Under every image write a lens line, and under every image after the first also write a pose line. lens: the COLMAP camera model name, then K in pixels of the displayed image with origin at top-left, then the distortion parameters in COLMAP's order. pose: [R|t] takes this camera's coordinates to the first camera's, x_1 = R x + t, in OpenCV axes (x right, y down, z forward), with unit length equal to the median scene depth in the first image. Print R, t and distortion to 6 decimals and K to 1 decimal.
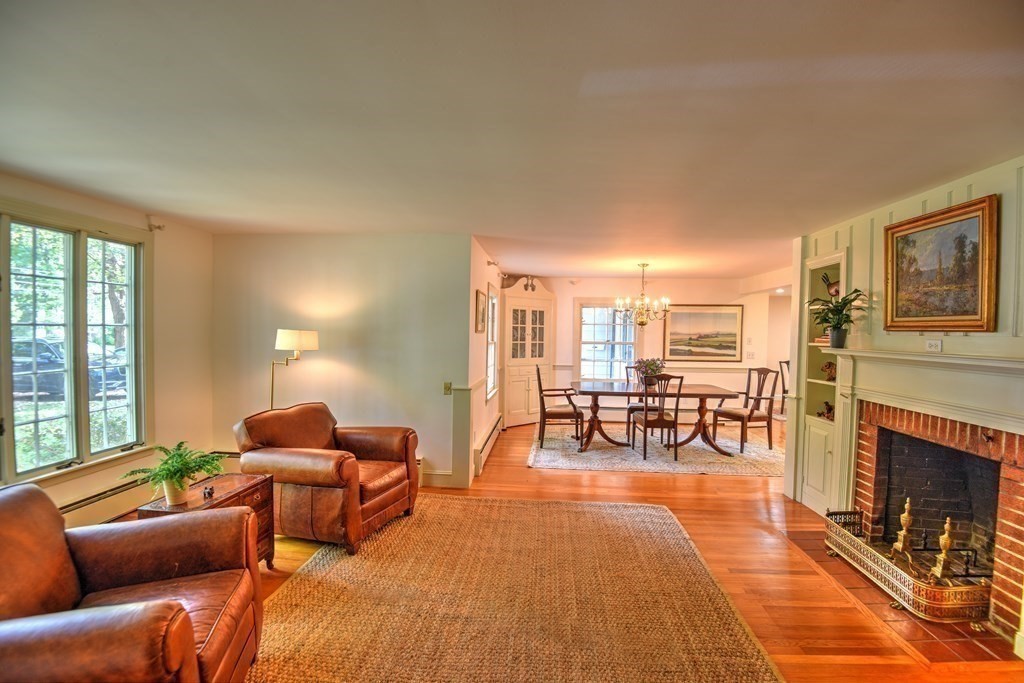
lens RADIAL K [[496.8, 0, 514.6], [0, 496.8, 341.6], [0, 0, 1]] dist [-0.003020, -0.000204]
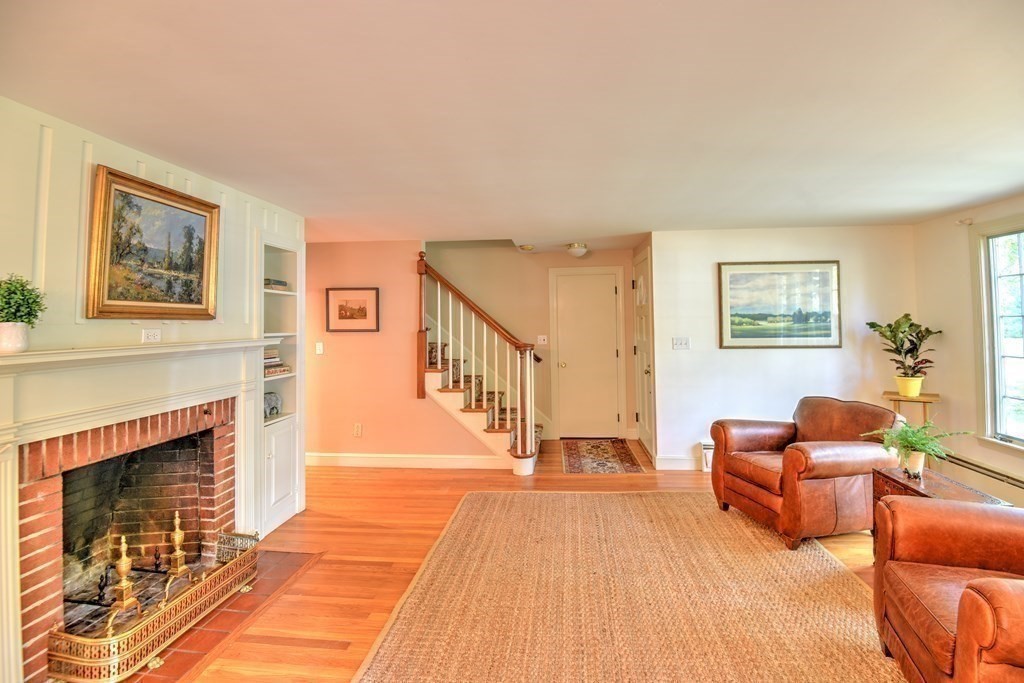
lens RADIAL K [[496.8, 0, 510.1], [0, 496.8, 336.8], [0, 0, 1]] dist [-0.003020, -0.000204]
pose [[-0.999146, -0.003012, 0.041219, 0.177442], [-0.000803, 0.998568, 0.053490, -0.037327], [-0.041321, 0.053411, -0.997717, 1.861553]]
